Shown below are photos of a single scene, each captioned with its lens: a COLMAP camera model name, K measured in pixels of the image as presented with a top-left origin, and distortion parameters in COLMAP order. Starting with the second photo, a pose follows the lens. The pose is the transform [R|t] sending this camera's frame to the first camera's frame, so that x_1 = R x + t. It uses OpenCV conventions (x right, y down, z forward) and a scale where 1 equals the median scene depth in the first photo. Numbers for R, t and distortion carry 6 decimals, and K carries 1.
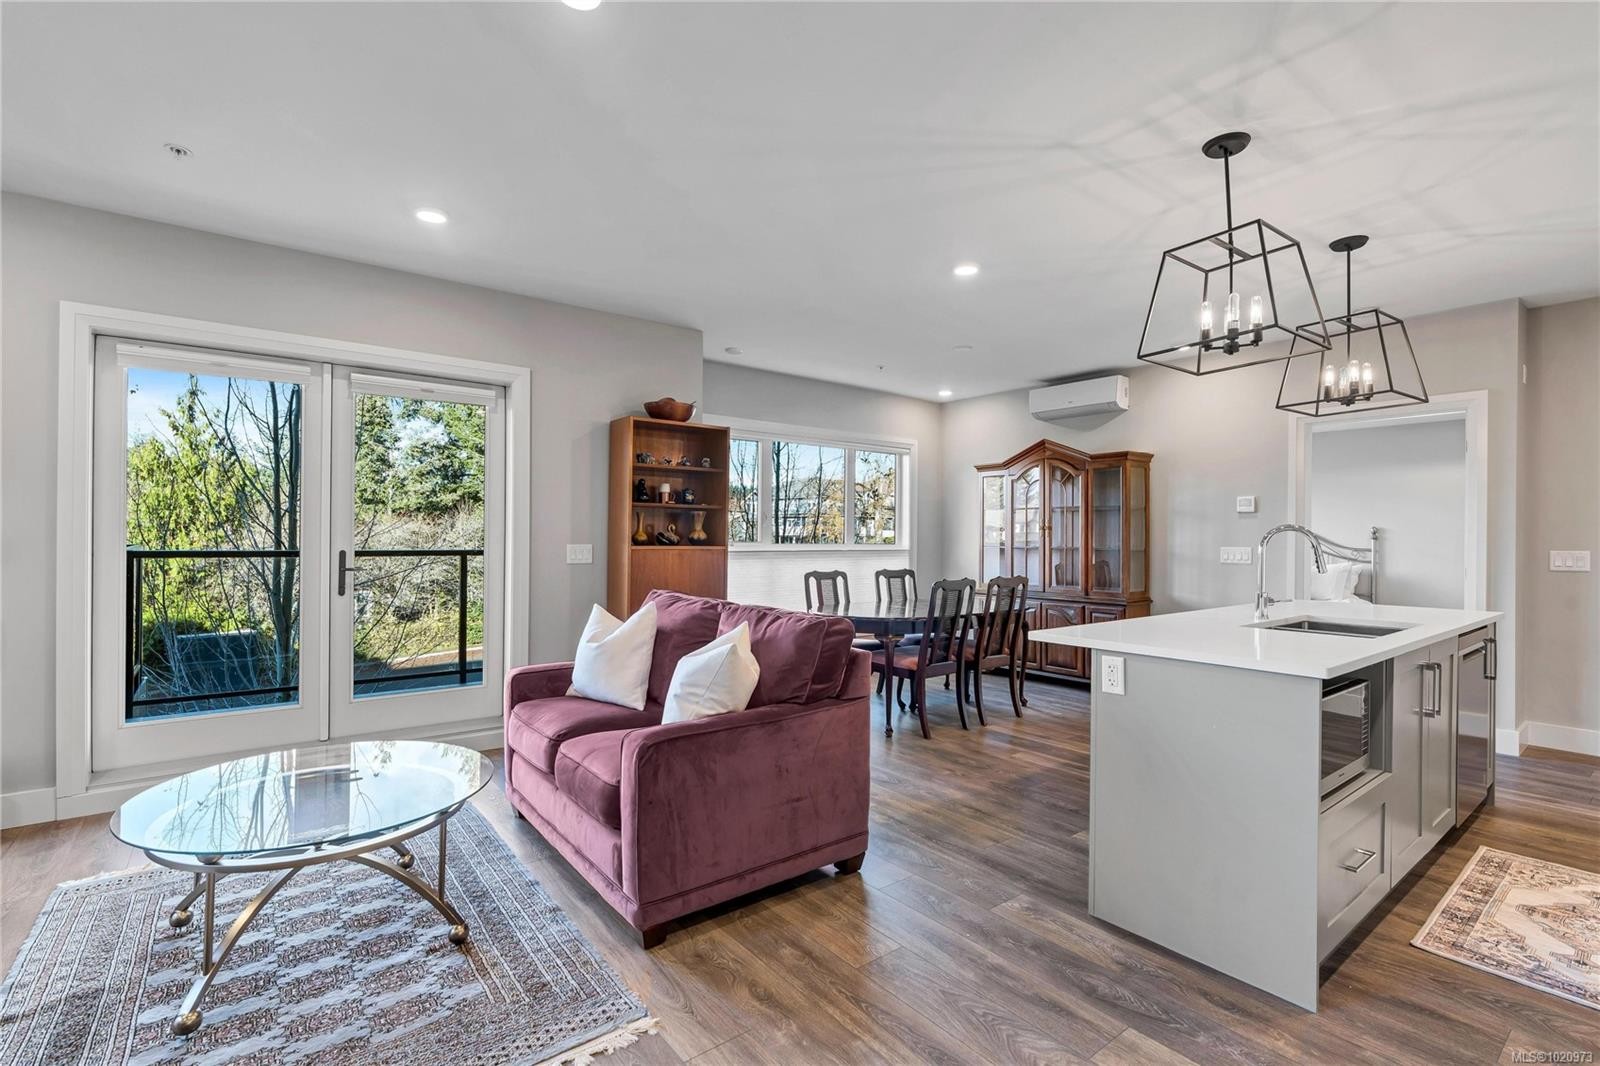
lens RADIAL K [[730.0, 0, 799.3], [0, 730.0, 536.7], [0, 0, 1]] dist [-0.011952, 0.004584]
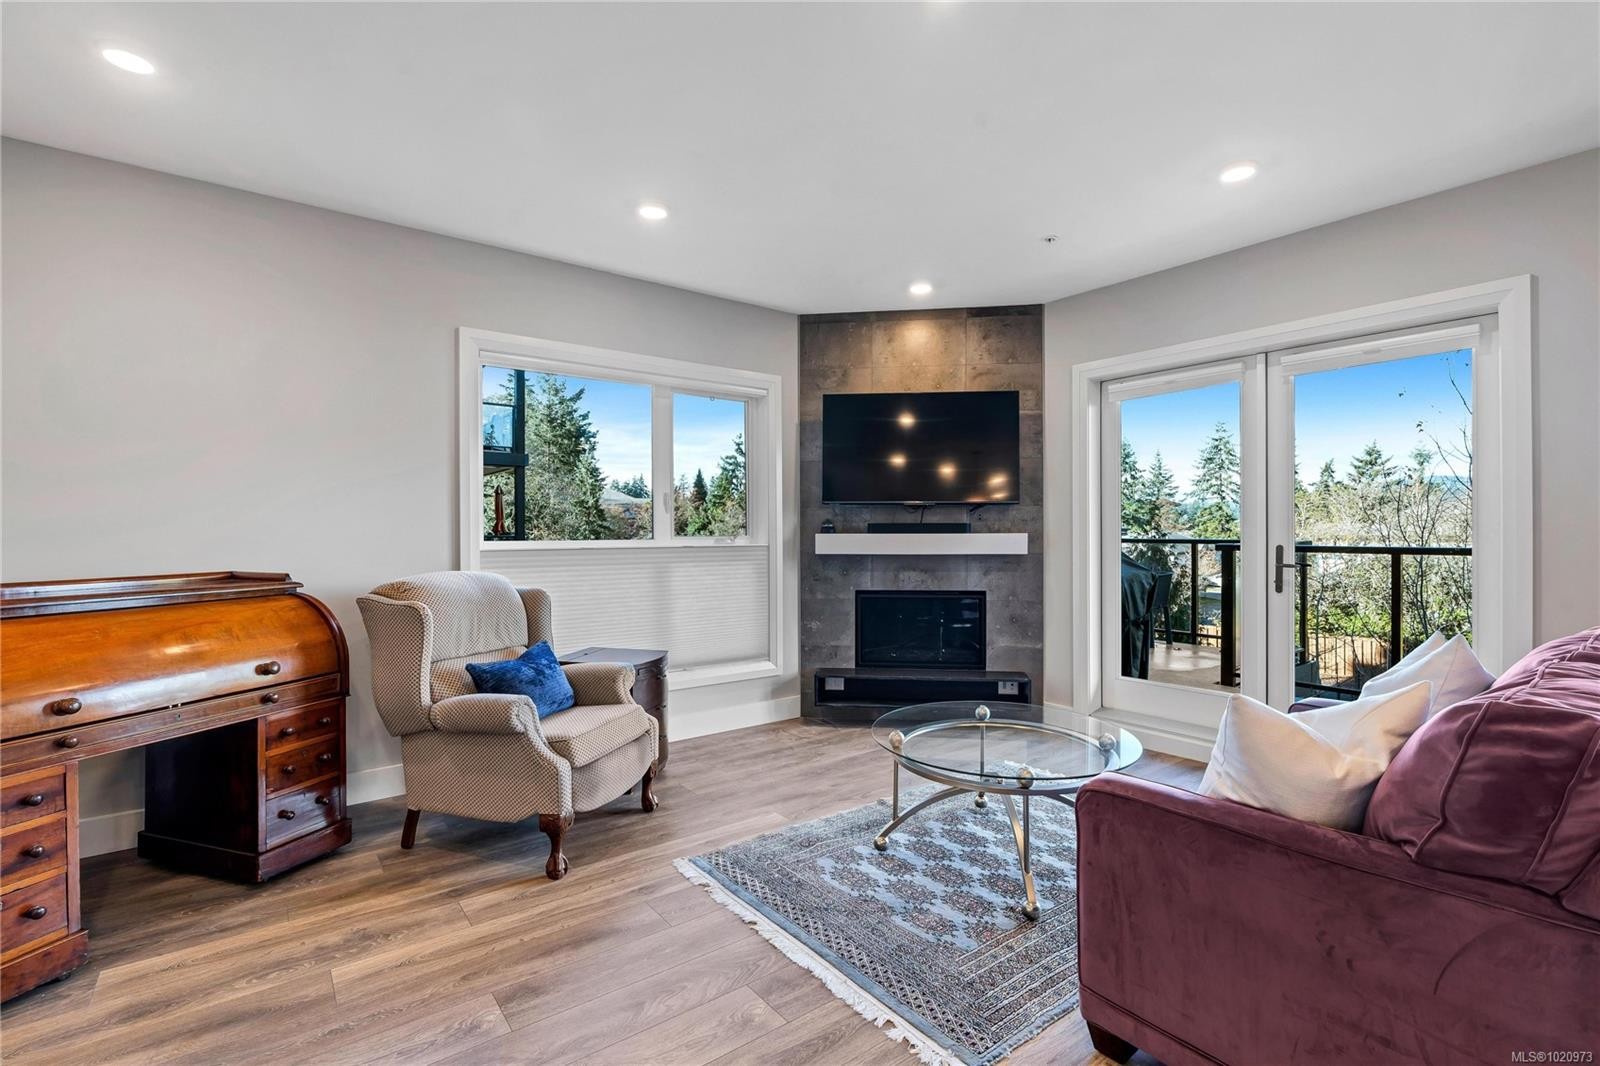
lens RADIAL K [[730.0, 0, 801.3], [0, 730.0, 533.9], [0, 0, 1]] dist [-0.011952, 0.004584]
pose [[-0.013436, -0.003827, -0.999902, 0.302935], [0.001392, 0.999992, -0.003846, 0.006187], [0.999909, -0.001444, -0.013431, 0.359984]]
